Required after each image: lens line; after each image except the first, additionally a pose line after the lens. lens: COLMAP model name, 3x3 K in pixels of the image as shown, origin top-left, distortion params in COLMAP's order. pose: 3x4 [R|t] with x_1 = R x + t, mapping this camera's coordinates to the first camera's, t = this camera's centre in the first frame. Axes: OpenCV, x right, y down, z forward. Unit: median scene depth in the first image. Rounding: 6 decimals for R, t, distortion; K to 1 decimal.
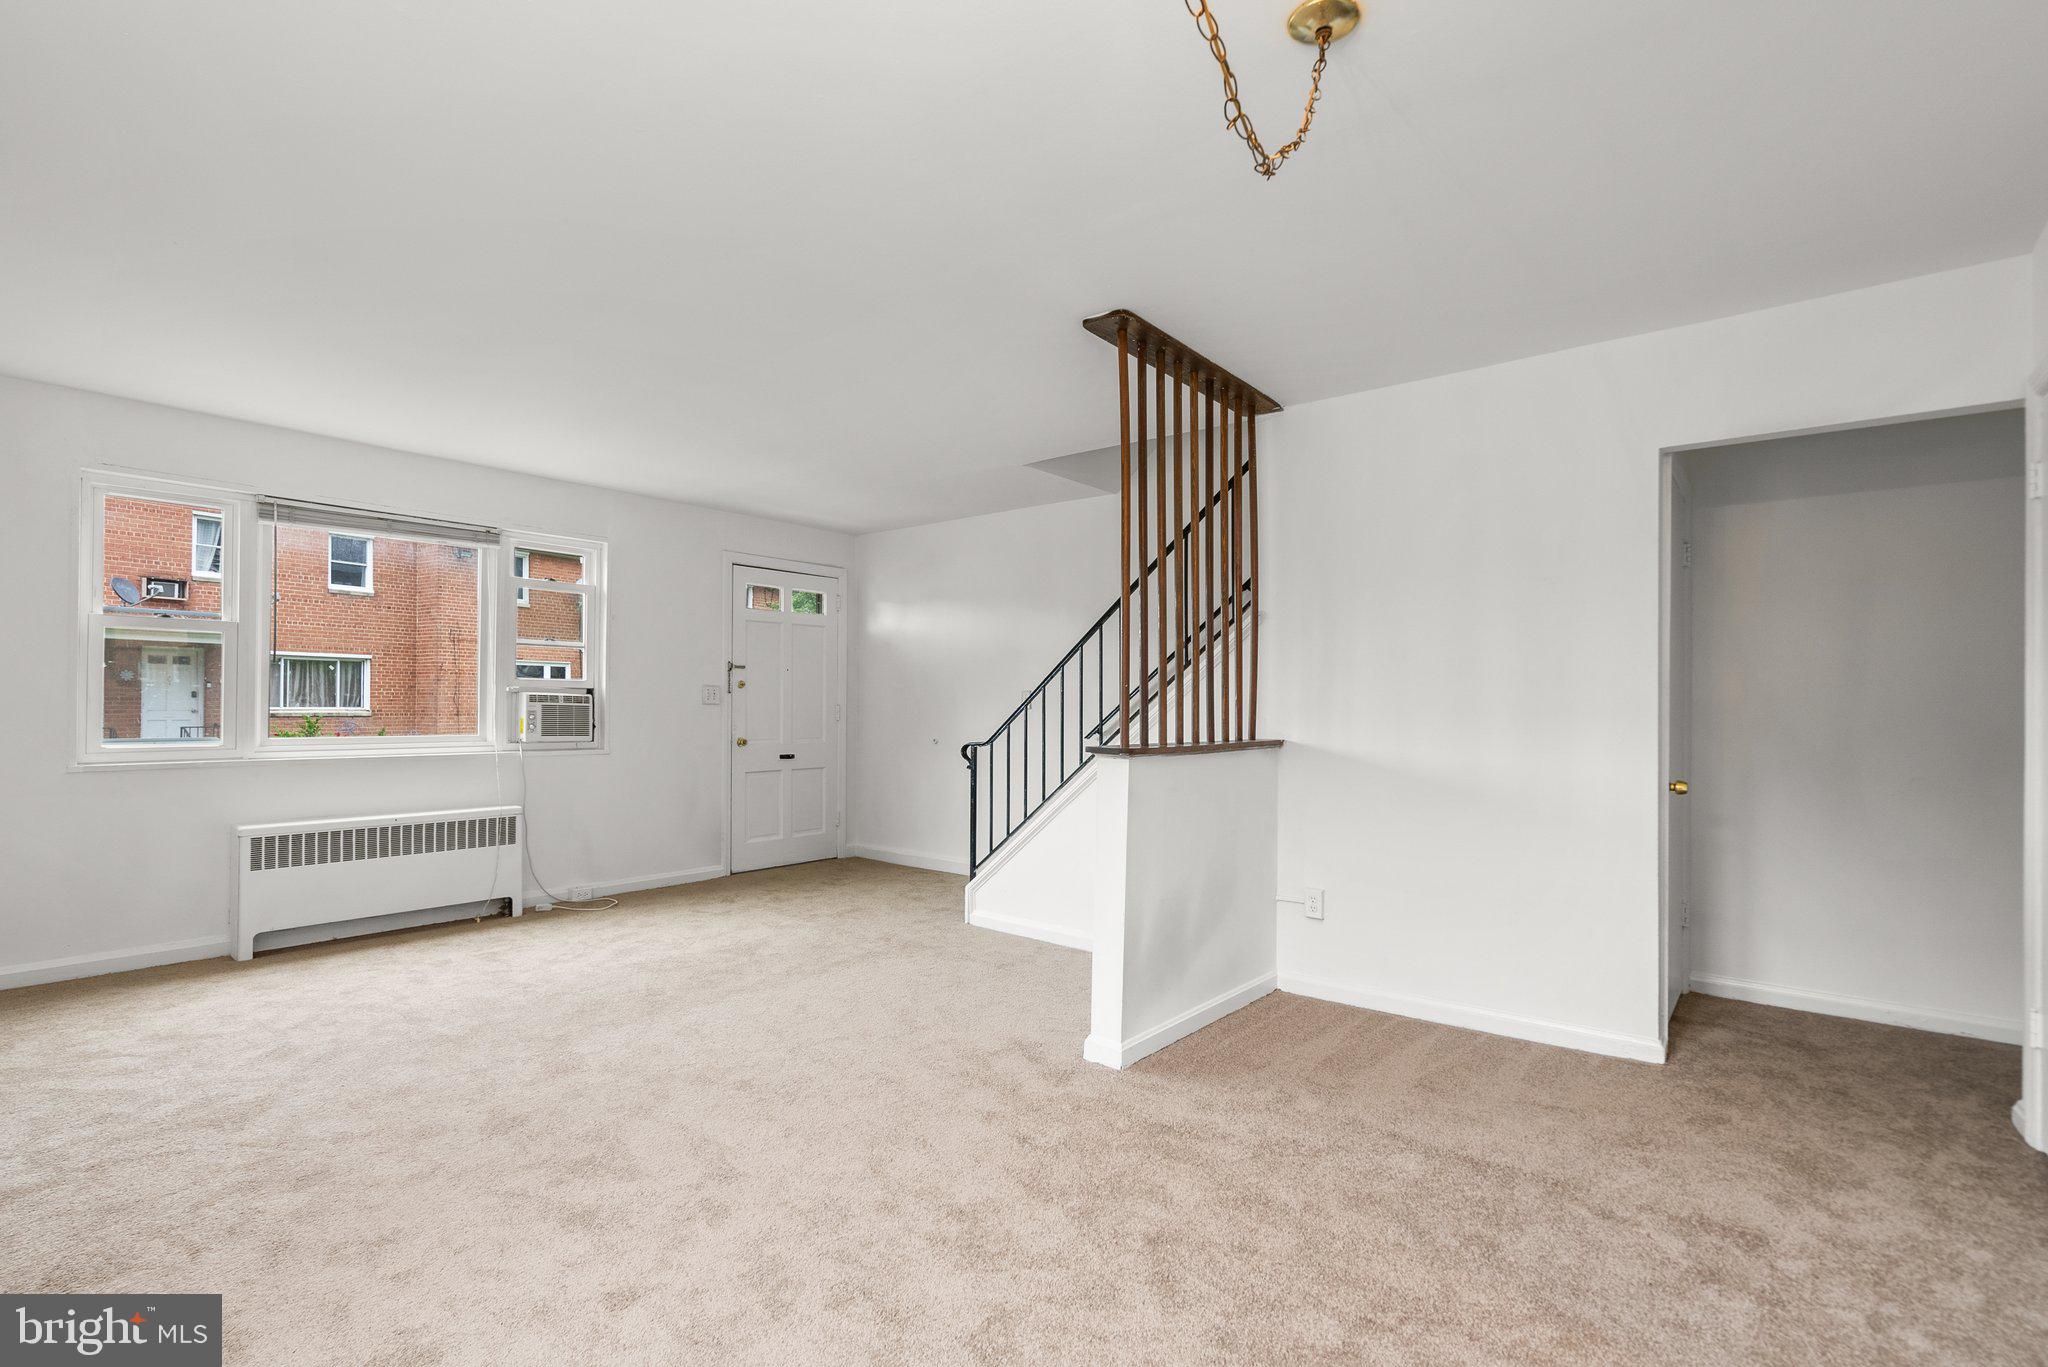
lens RADIAL K [[953.2, 0, 1019.3], [0, 953.2, 694.9], [0, 0, 1]] dist [0.000155, 0.001179]
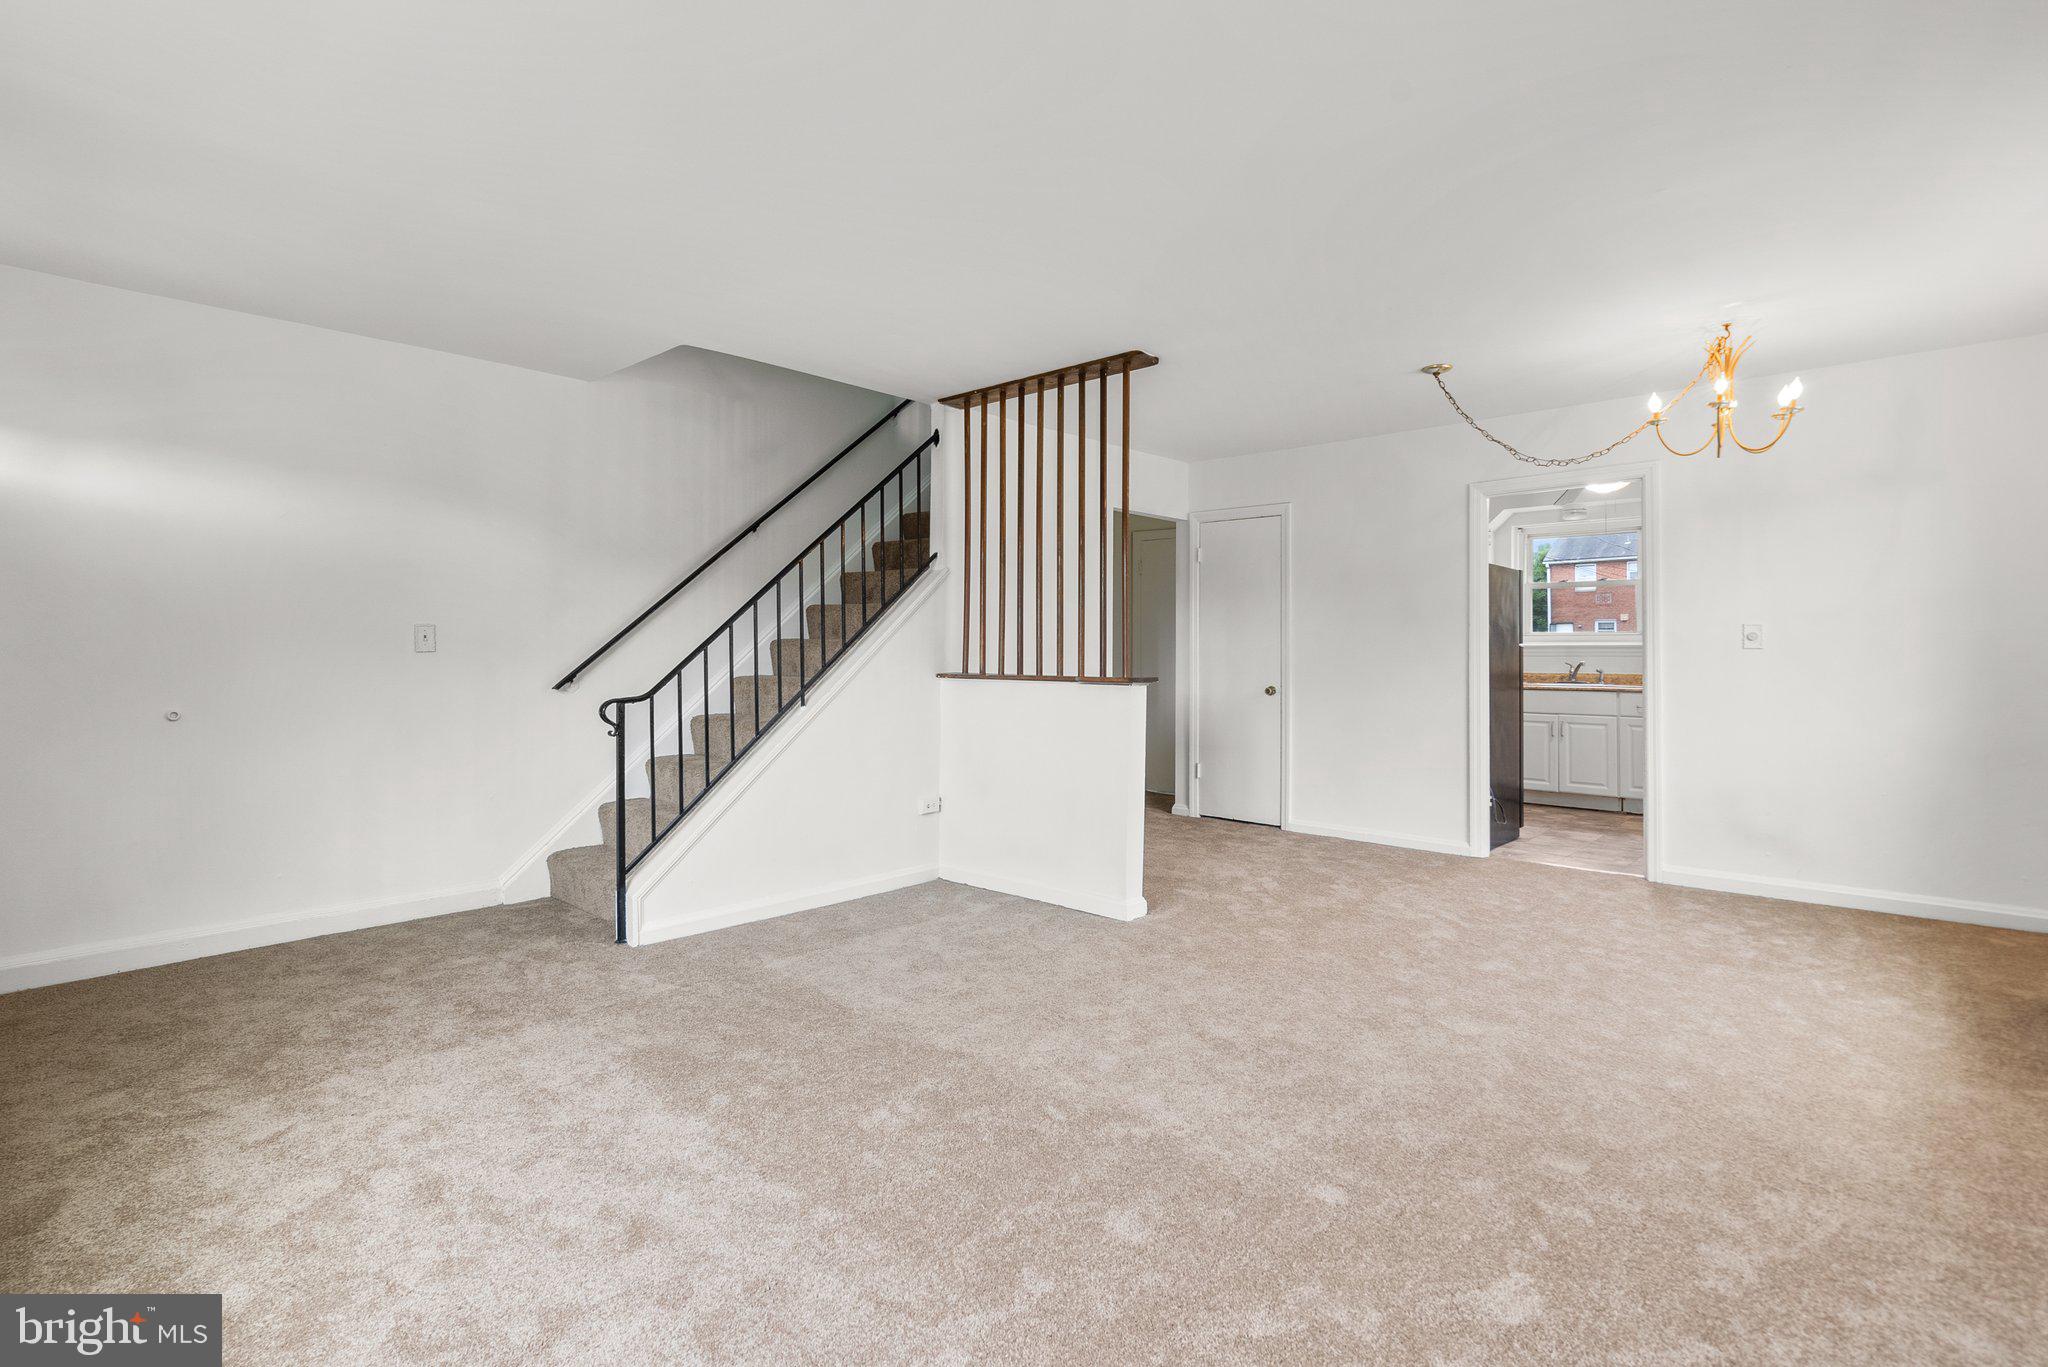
lens RADIAL K [[953.2, 0, 1020.4], [0, 953.2, 638.8], [0, 0, 1]] dist [0.000155, 0.001179]
pose [[0.068231, -0.001458, 0.997668, -0.749273], [-0.011402, 0.999932, 0.002242, -0.000605], [-0.997604, -0.011529, 0.068210, 0.650886]]
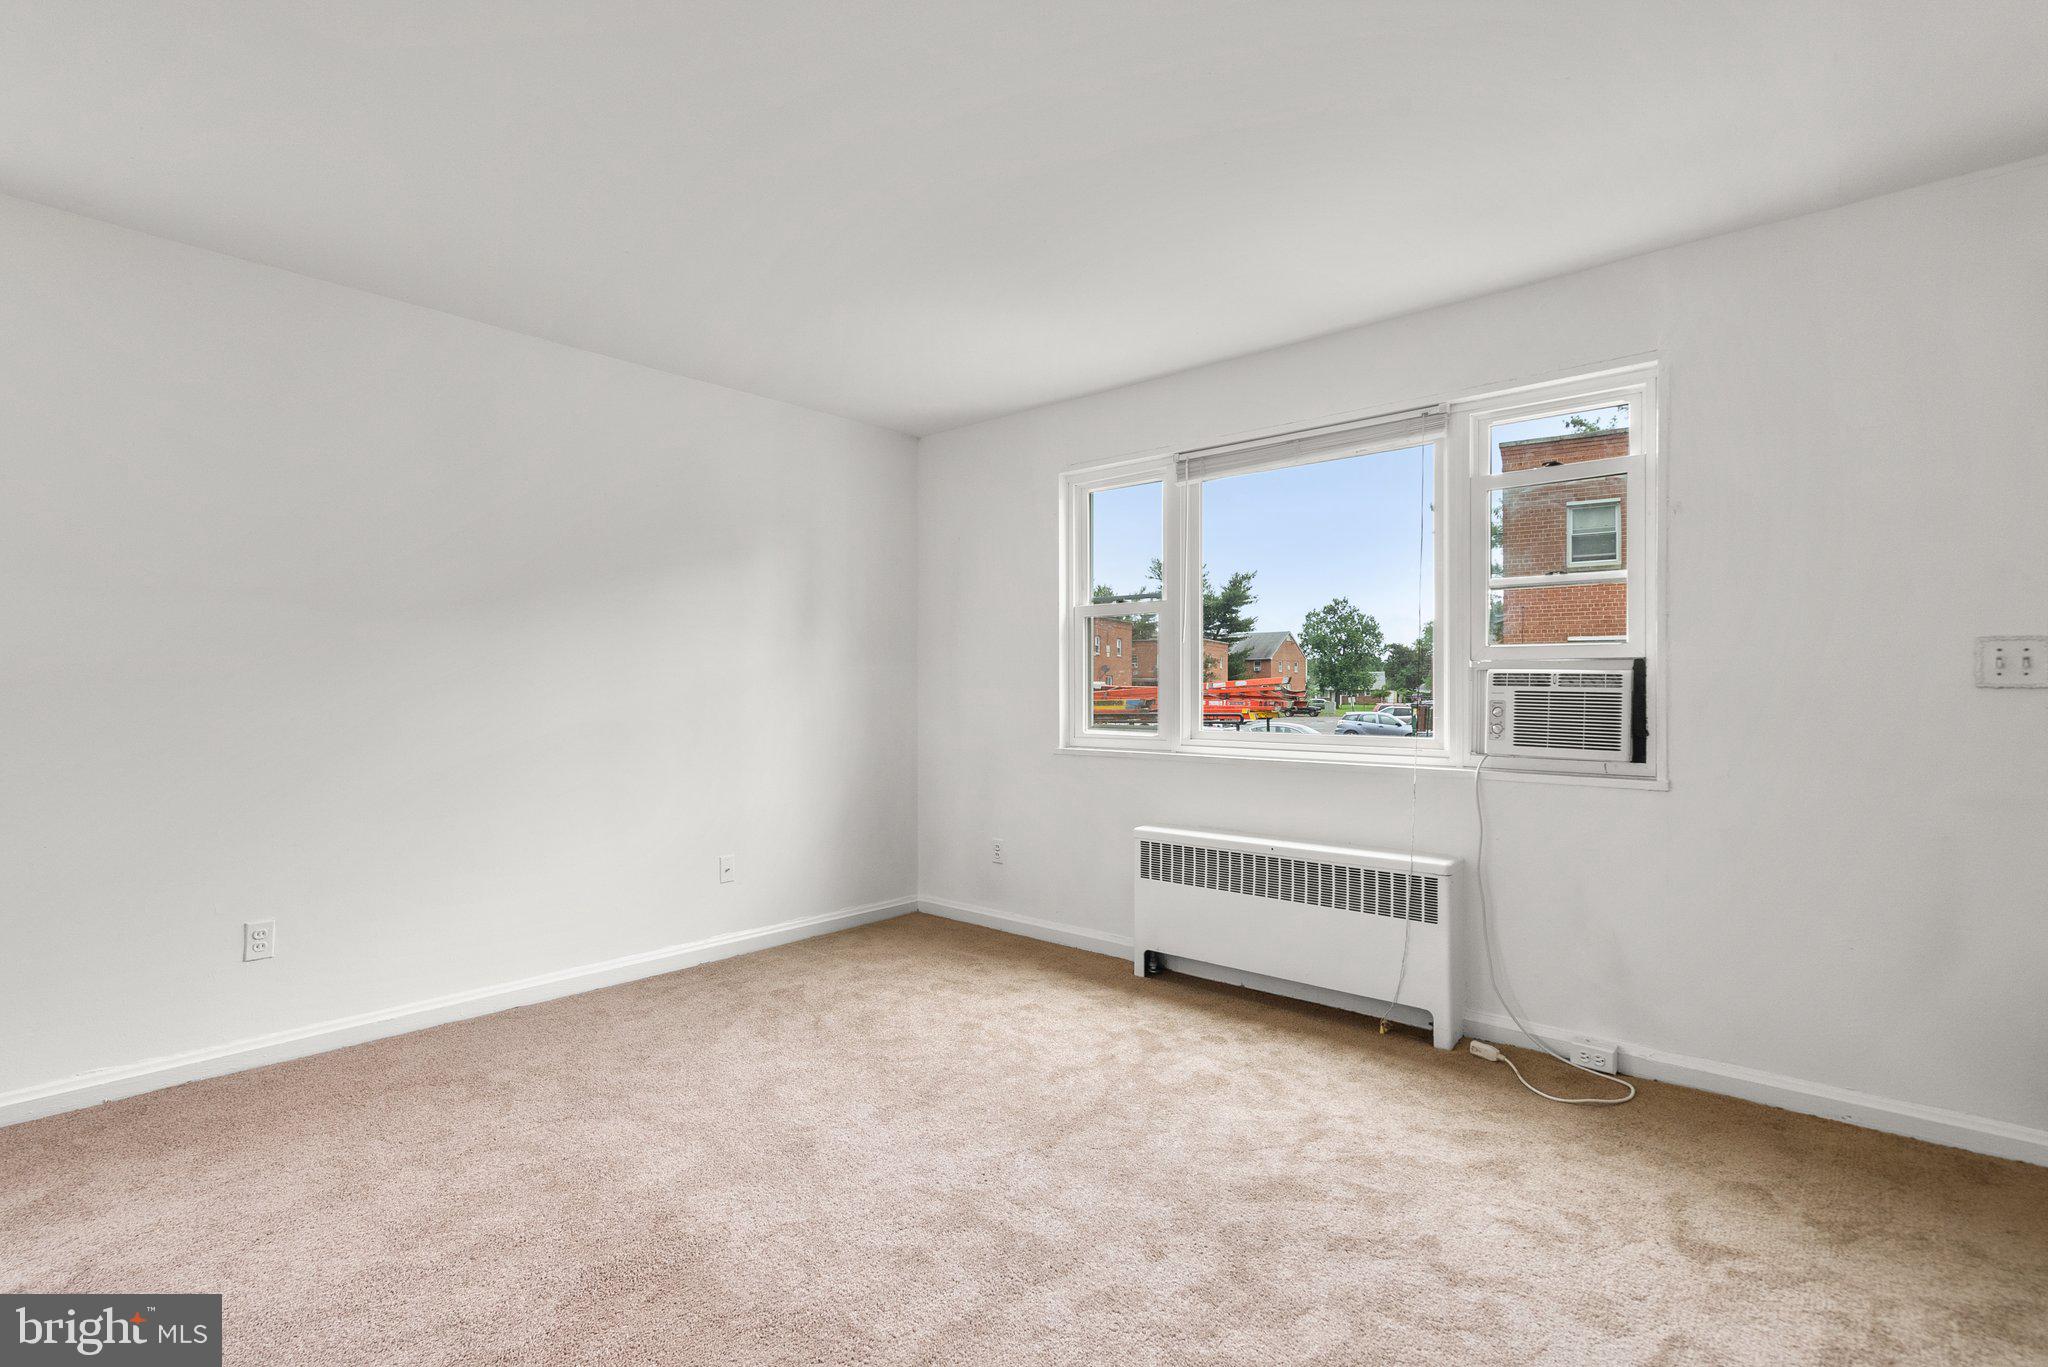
lens RADIAL K [[953.2, 0, 1023.8], [0, 953.2, 684.0], [0, 0, 1]] dist [0.000155, 0.001179]
pose [[-0.031673, -0.013749, -0.999404, 0.075891], [0.008237, 0.999868, -0.014017, 0.012613], [0.999464, -0.008676, -0.031556, 0.764437]]
